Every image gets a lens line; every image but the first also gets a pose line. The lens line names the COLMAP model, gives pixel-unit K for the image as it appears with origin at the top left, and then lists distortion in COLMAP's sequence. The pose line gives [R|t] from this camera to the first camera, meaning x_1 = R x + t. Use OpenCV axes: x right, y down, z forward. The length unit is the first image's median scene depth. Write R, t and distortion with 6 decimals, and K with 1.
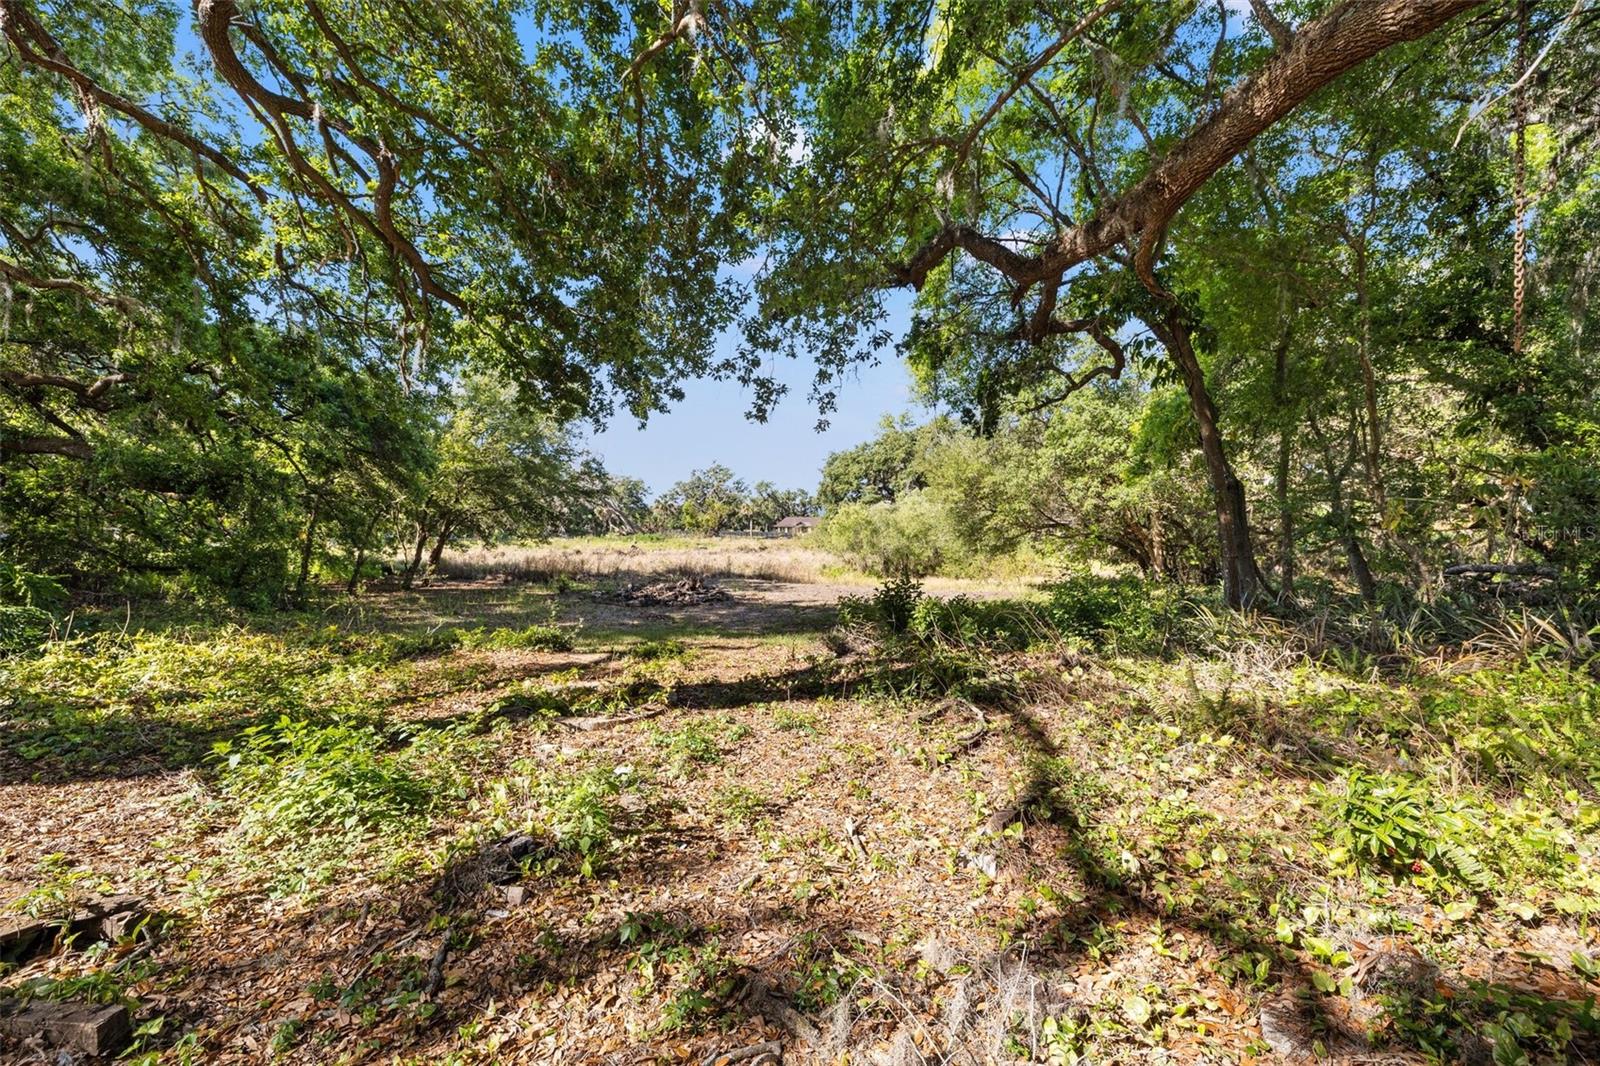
lens RADIAL K [[671.9, 0, 800.0], [0, 671.9, 533.0], [0, 0, 1]] dist [0.000328, -0.000511]
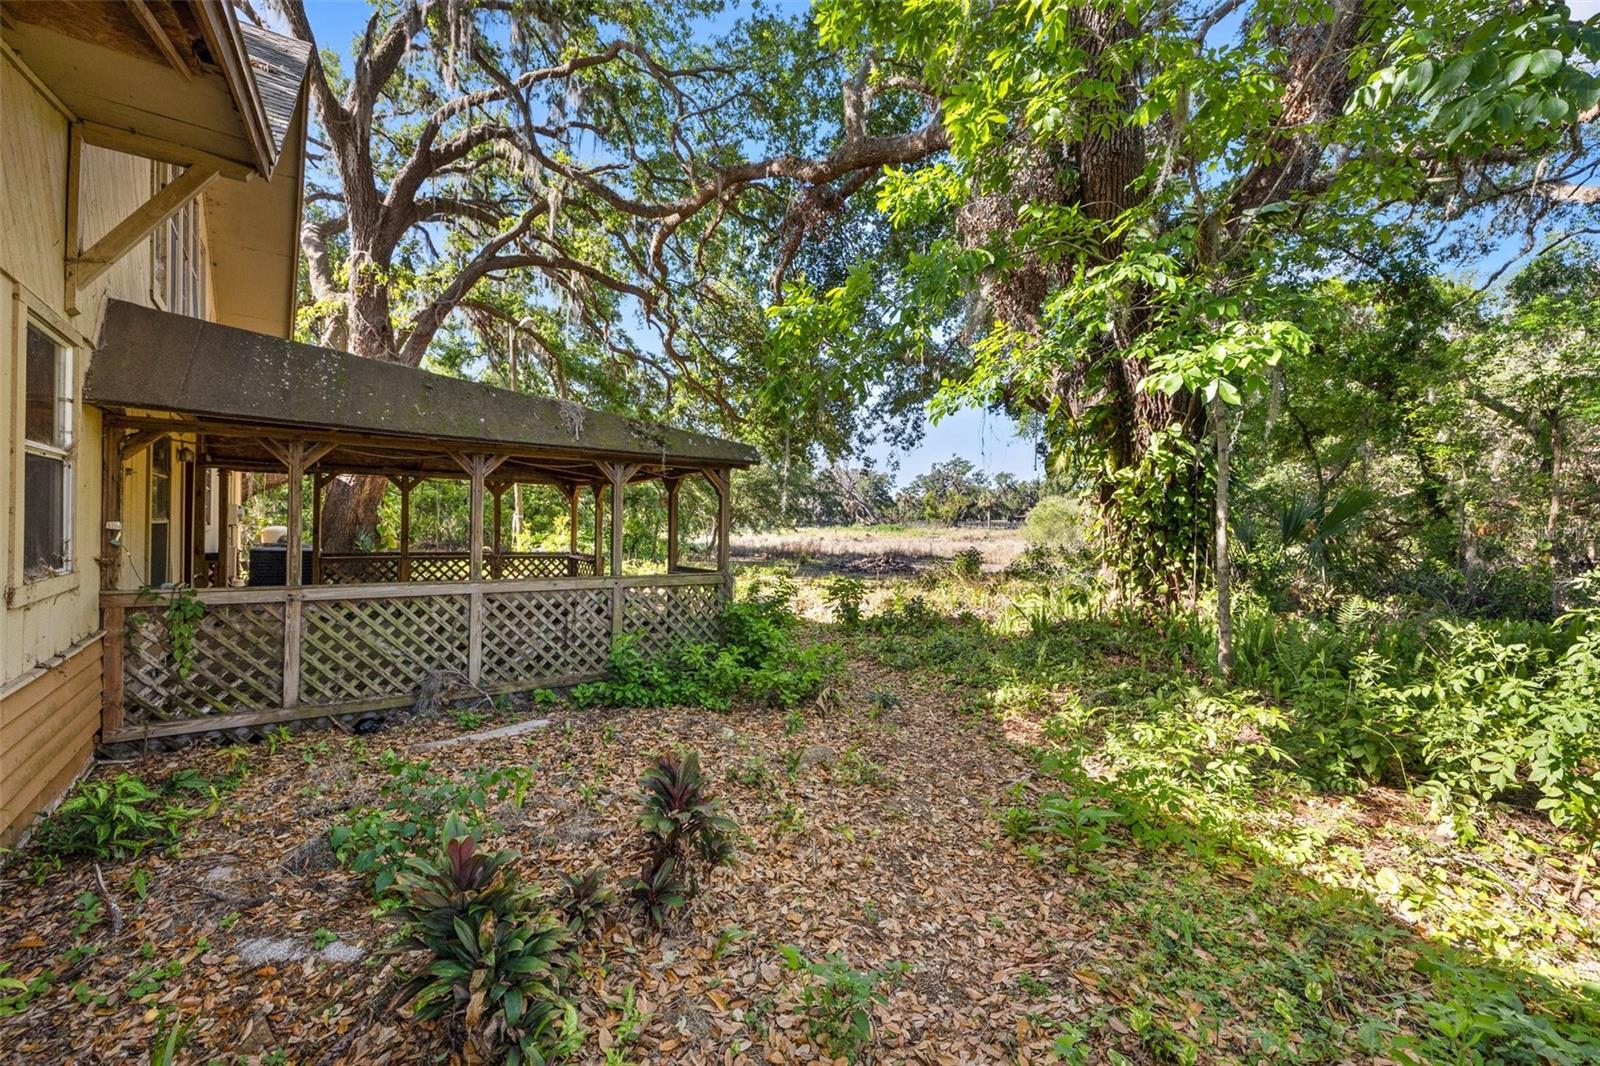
lens RADIAL K [[671.9, 0, 800.0], [0, 671.9, 533.0], [0, 0, 1]] dist [0.000328, -0.000511]
pose [[0.933344, 0.005134, -0.358946, 0.106246], [-0.000201, 0.999905, 0.013778, -0.000031], [0.358982, -0.012788, 0.933257, -0.235117]]
